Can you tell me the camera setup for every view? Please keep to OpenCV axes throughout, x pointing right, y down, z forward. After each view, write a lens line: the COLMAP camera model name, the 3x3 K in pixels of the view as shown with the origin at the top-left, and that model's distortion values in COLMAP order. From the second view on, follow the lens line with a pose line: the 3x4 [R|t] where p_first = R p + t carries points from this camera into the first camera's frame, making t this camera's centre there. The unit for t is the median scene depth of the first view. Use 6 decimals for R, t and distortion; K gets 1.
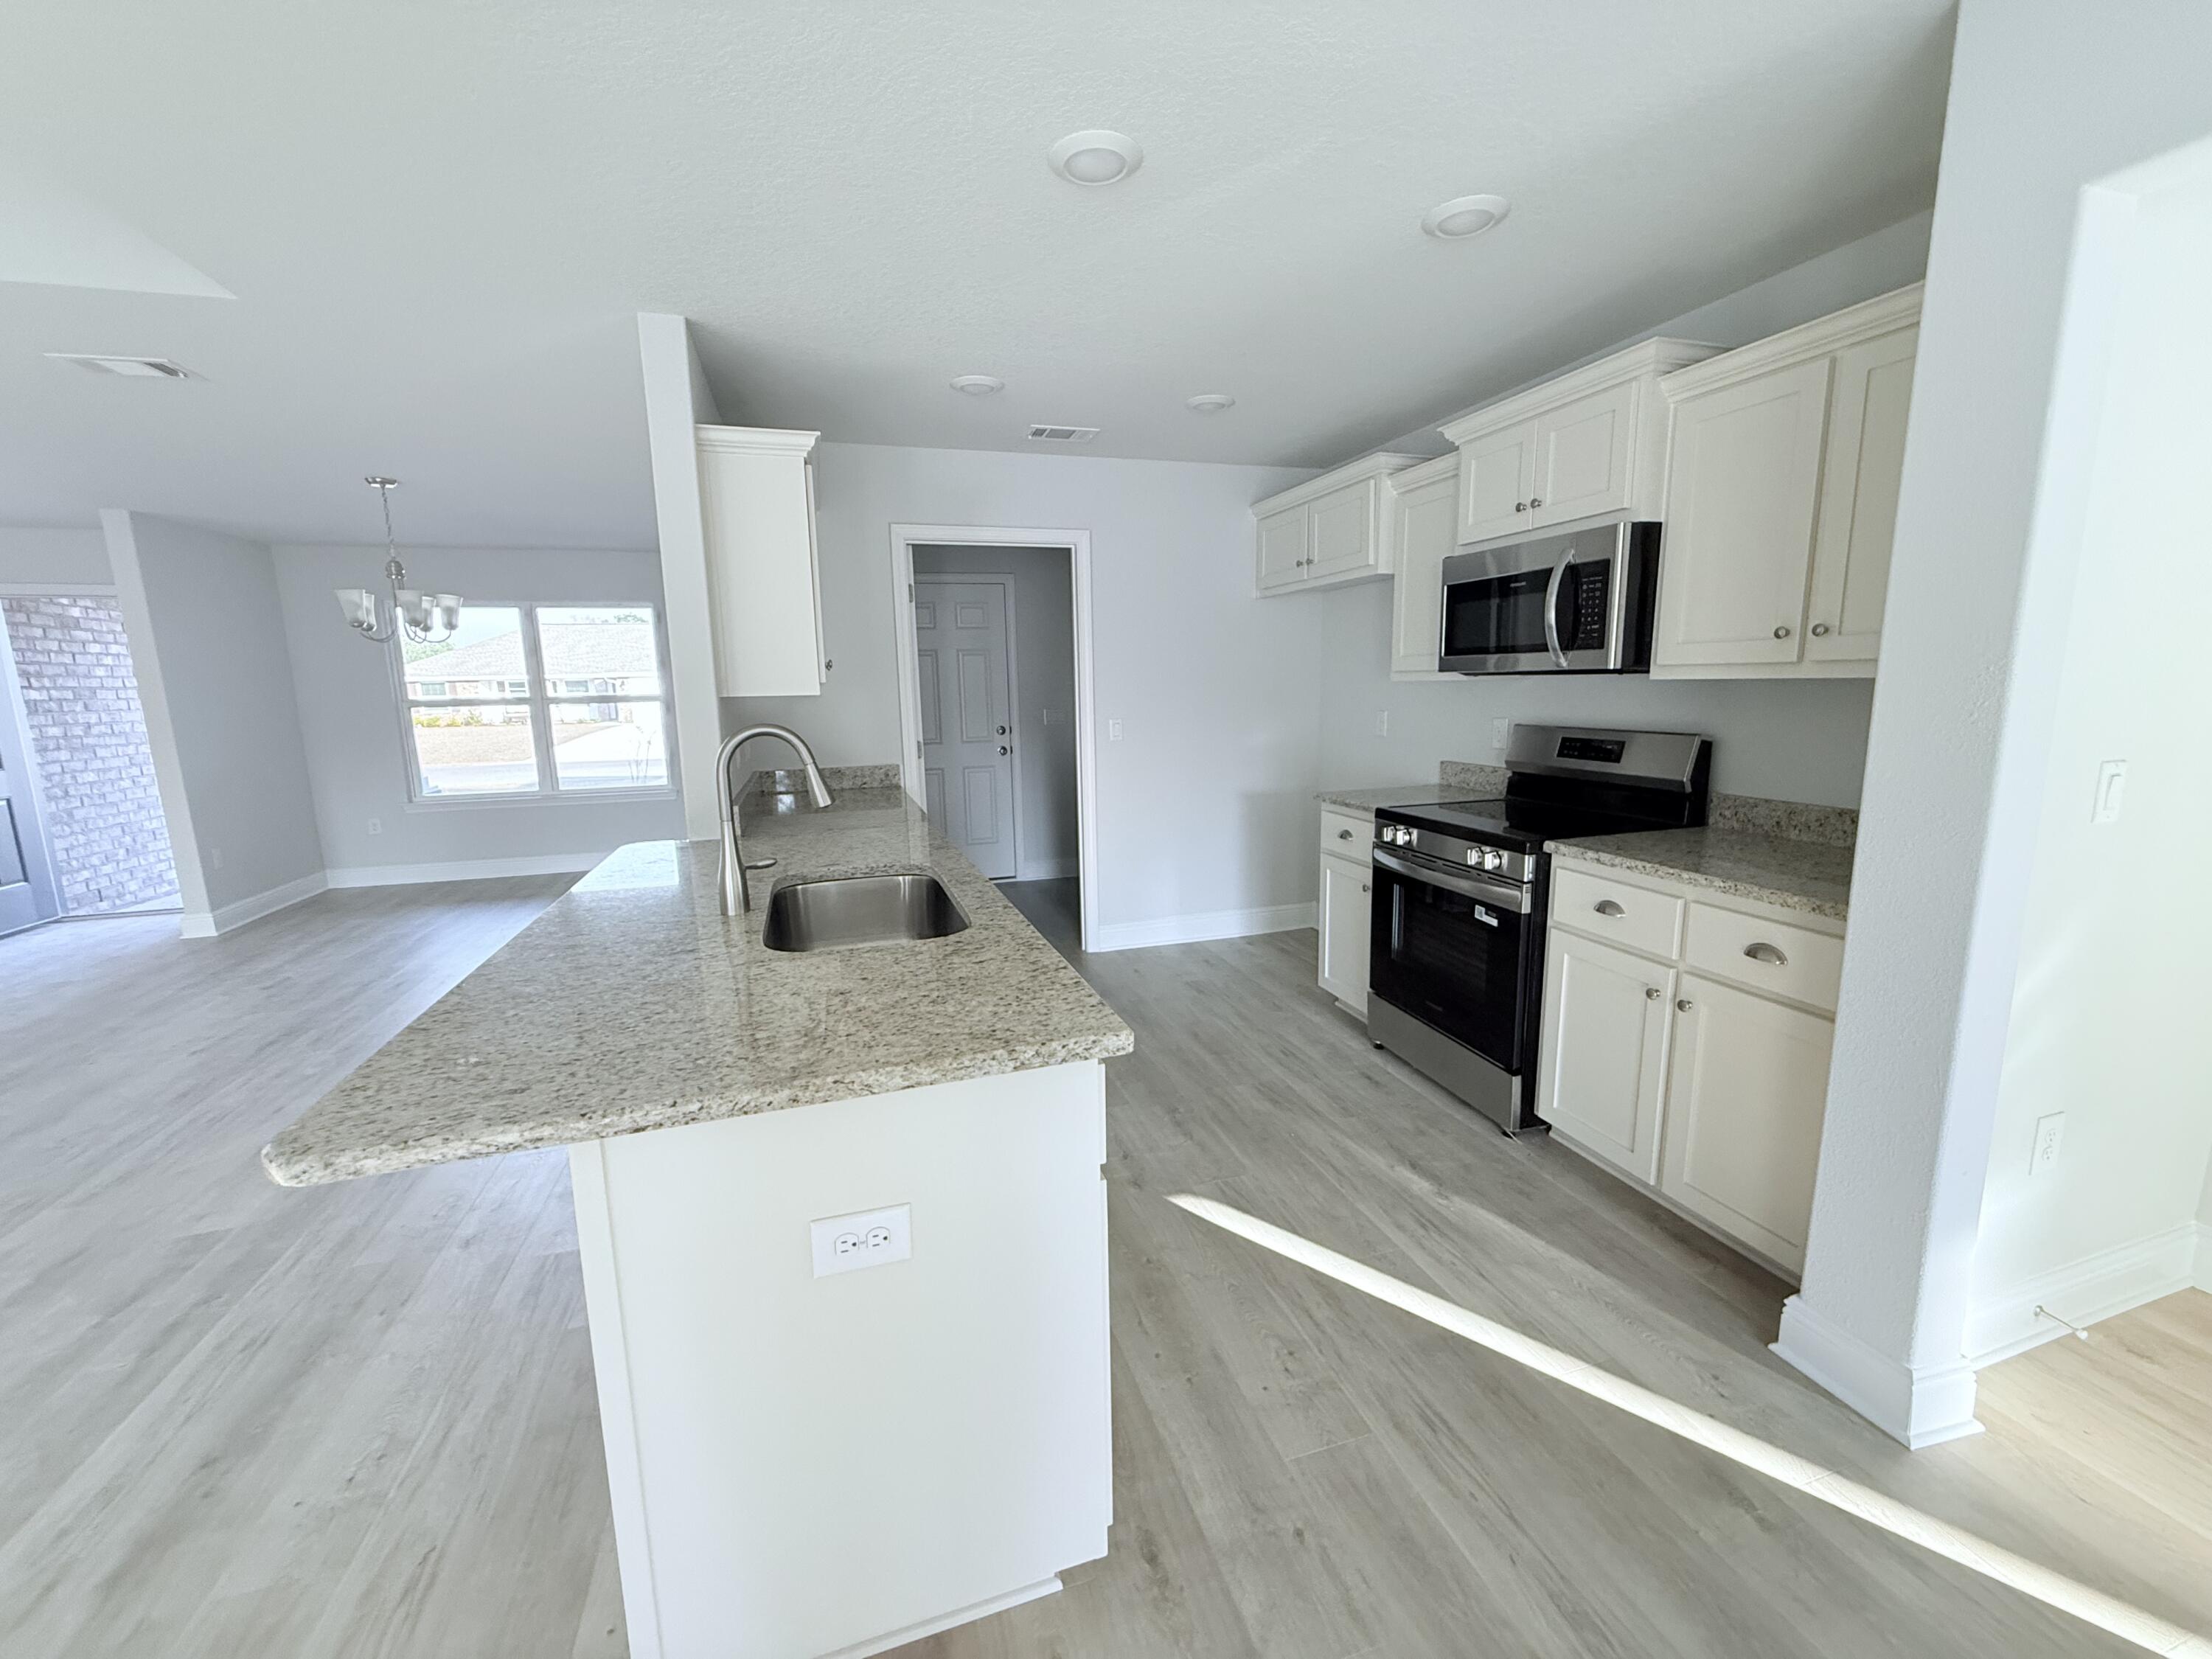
lens RADIAL K [[877.1, 0, 1109.4], [0, 877.1, 837.3], [0, 0, 1]] dist [0.001358, 0.000288]
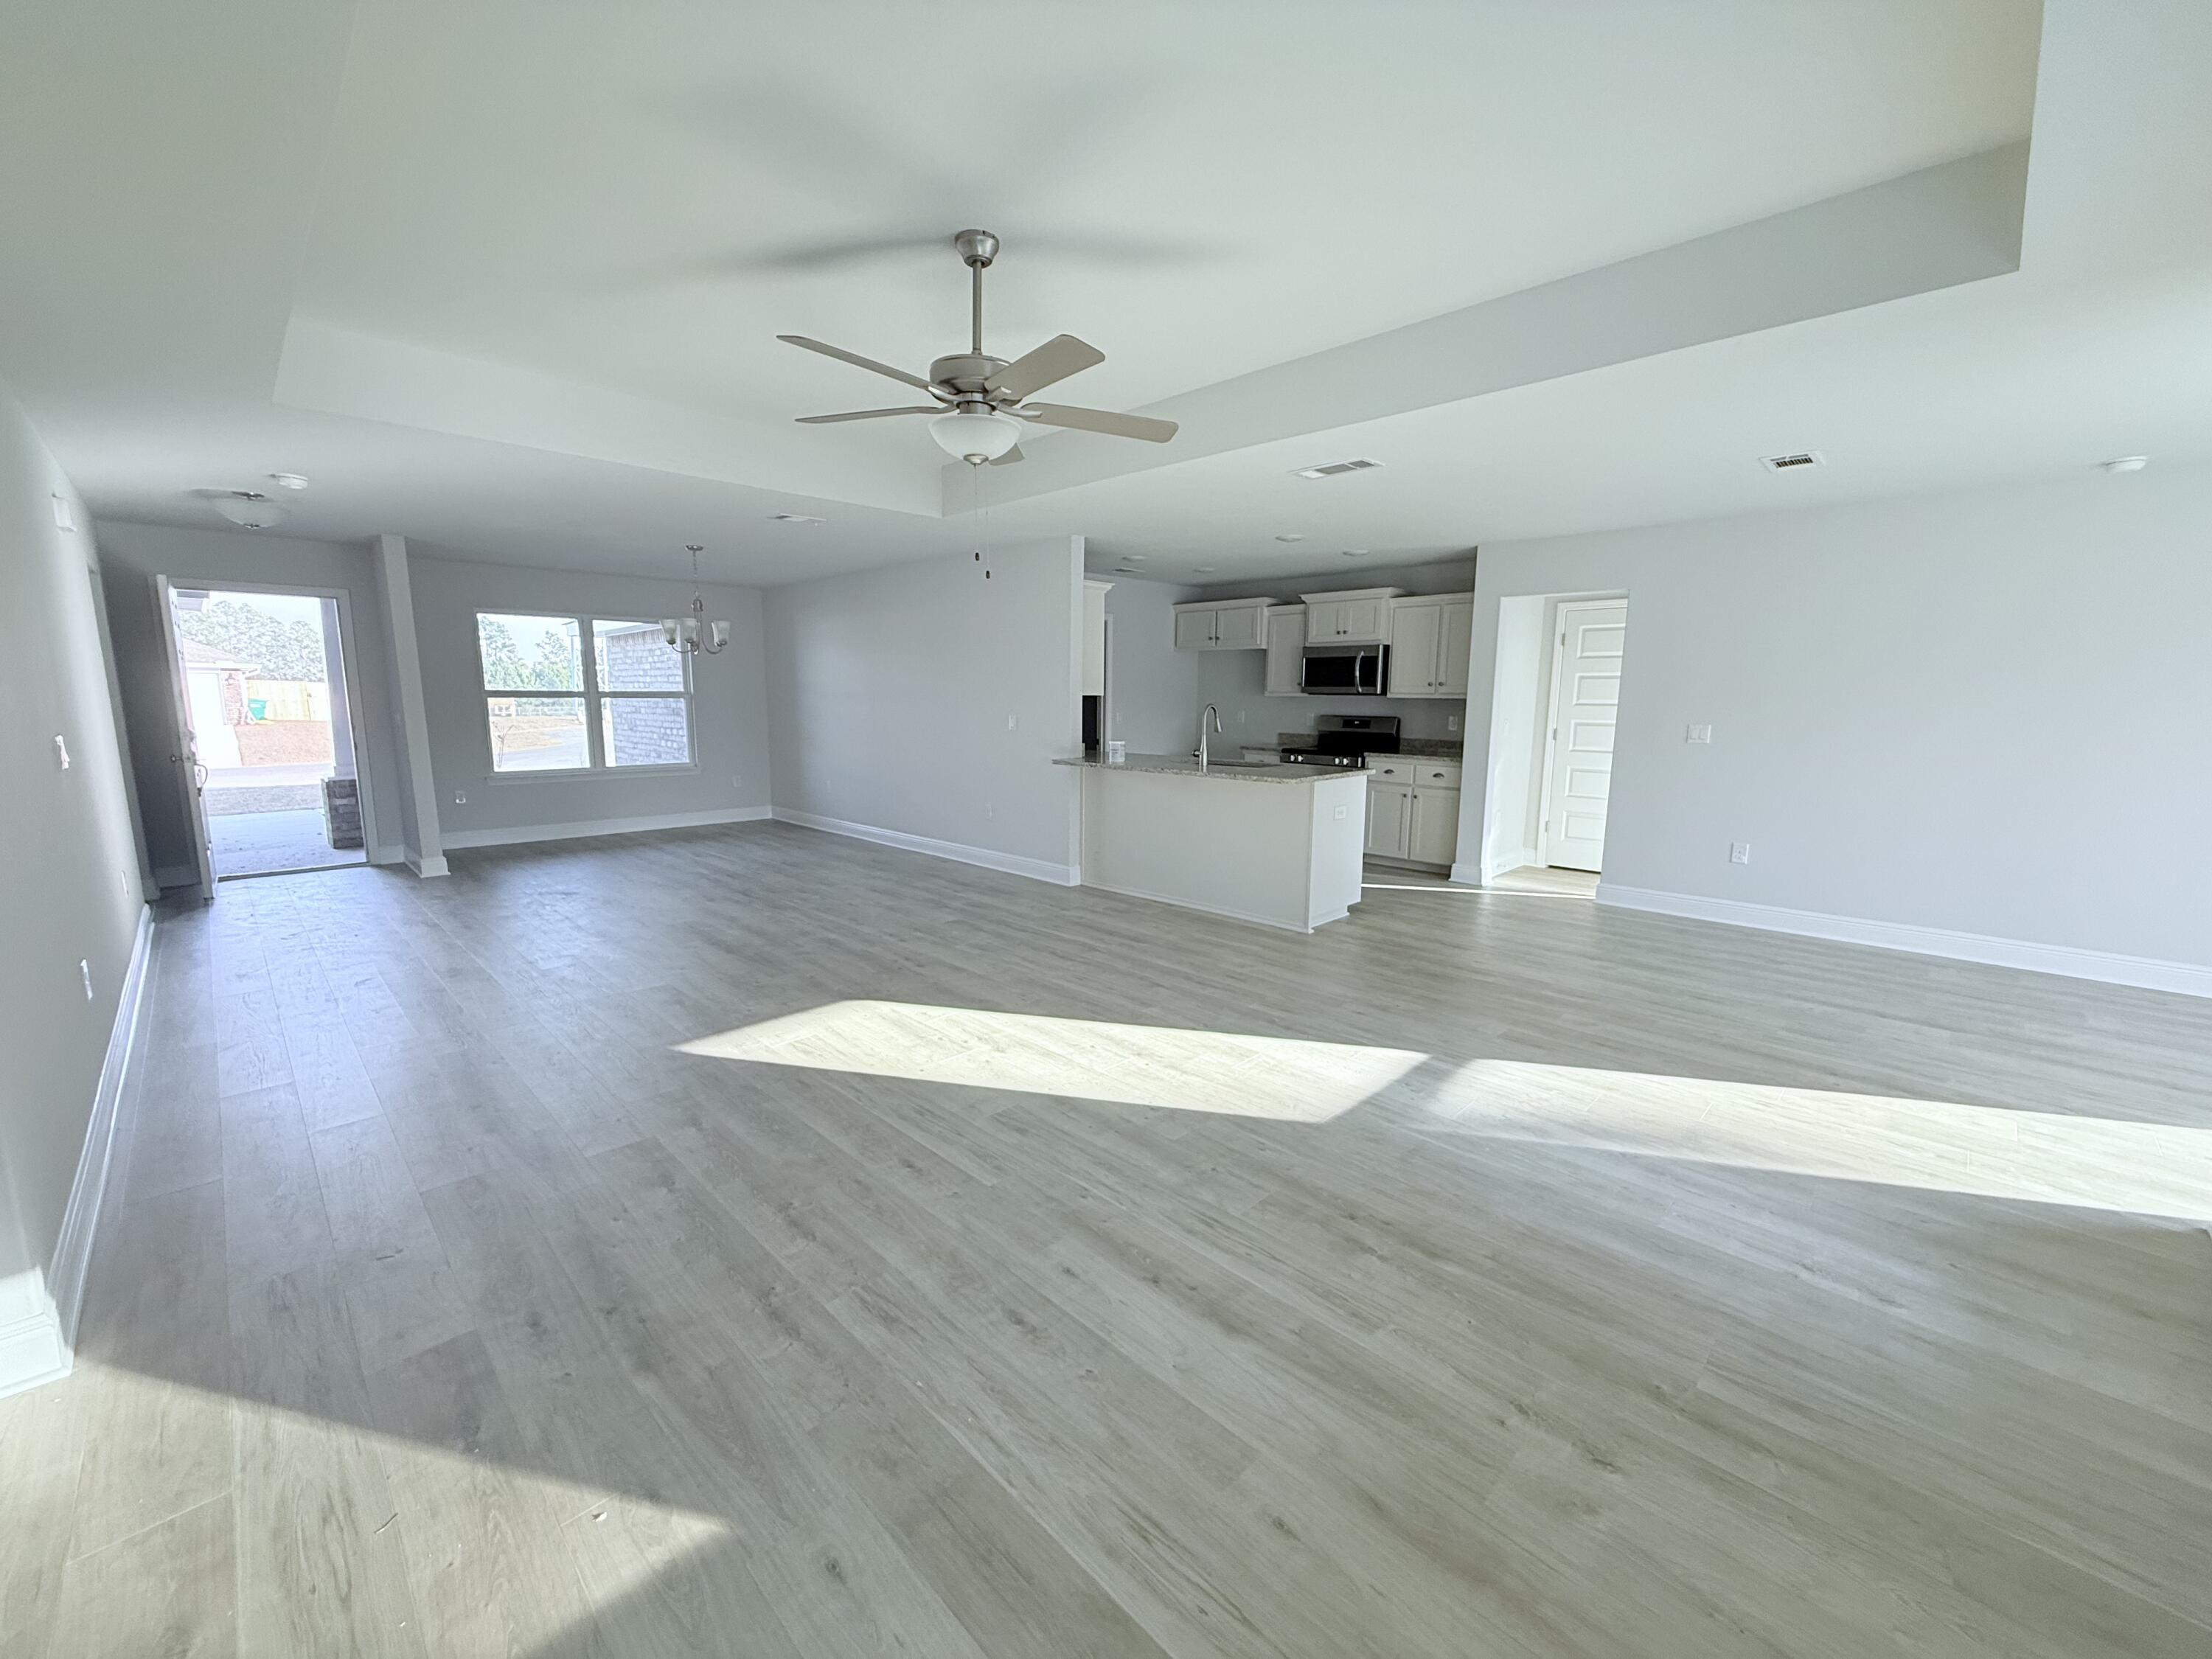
lens RADIAL K [[877.1, 0, 1095.2], [0, 877.1, 833.0], [0, 0, 1]] dist [0.001358, 0.000288]
pose [[0.887222, -0.046042, 0.459040, -1.554893], [0.055880, 0.998407, -0.007862, 0.232050], [-0.457947, 0.032626, 0.888381, -1.098321]]
